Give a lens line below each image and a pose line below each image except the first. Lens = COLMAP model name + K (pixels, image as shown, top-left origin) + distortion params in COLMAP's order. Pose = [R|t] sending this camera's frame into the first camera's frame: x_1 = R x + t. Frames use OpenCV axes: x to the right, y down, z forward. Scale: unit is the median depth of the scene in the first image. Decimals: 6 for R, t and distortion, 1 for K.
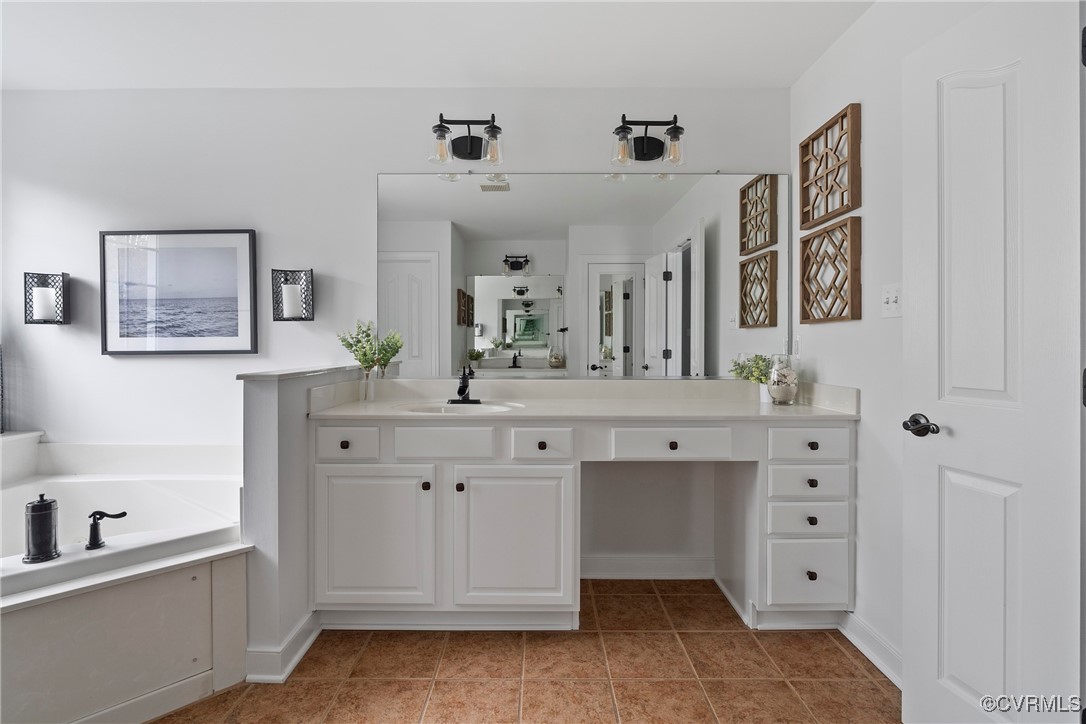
lens RADIAL K [[518.1, 0, 543.4], [0, 518.1, 347.4], [0, 0, 1]] dist [-0.002455, -0.000200]
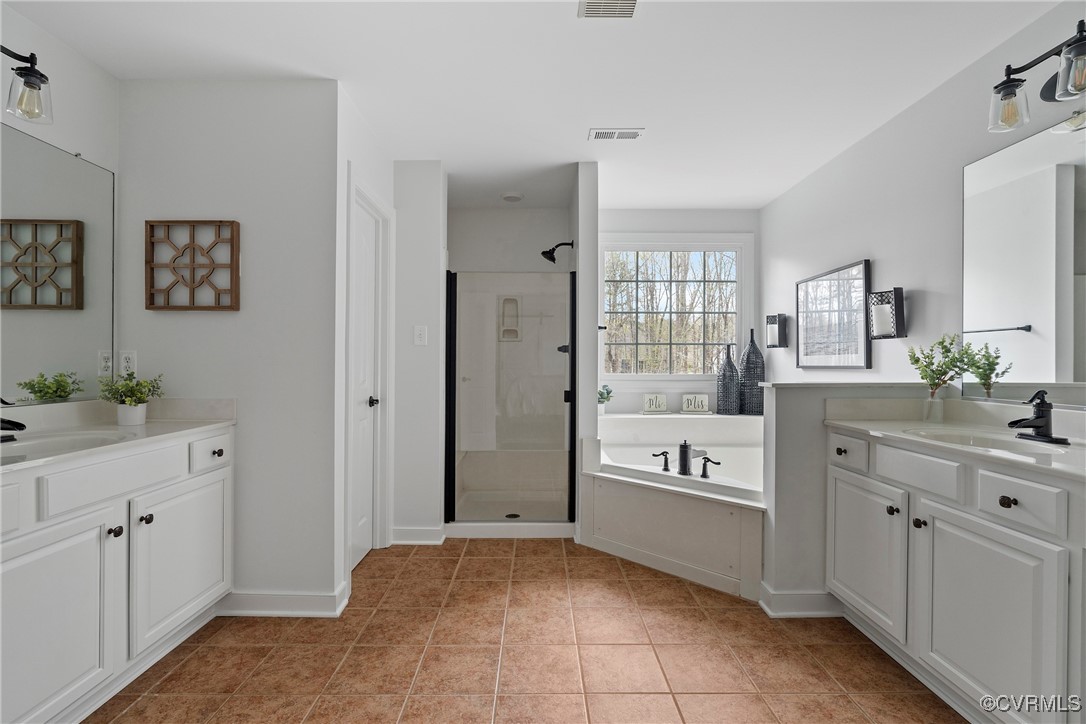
lens RADIAL K [[518.1, 0, 543.4], [0, 518.1, 363.5], [0, 0, 1]] dist [-0.002455, -0.000200]
pose [[0.002743, 0.003263, -0.999991, 0.696503], [-0.006106, 0.999976, 0.003246, 0.001208], [0.999978, 0.006097, 0.002763, 0.357224]]
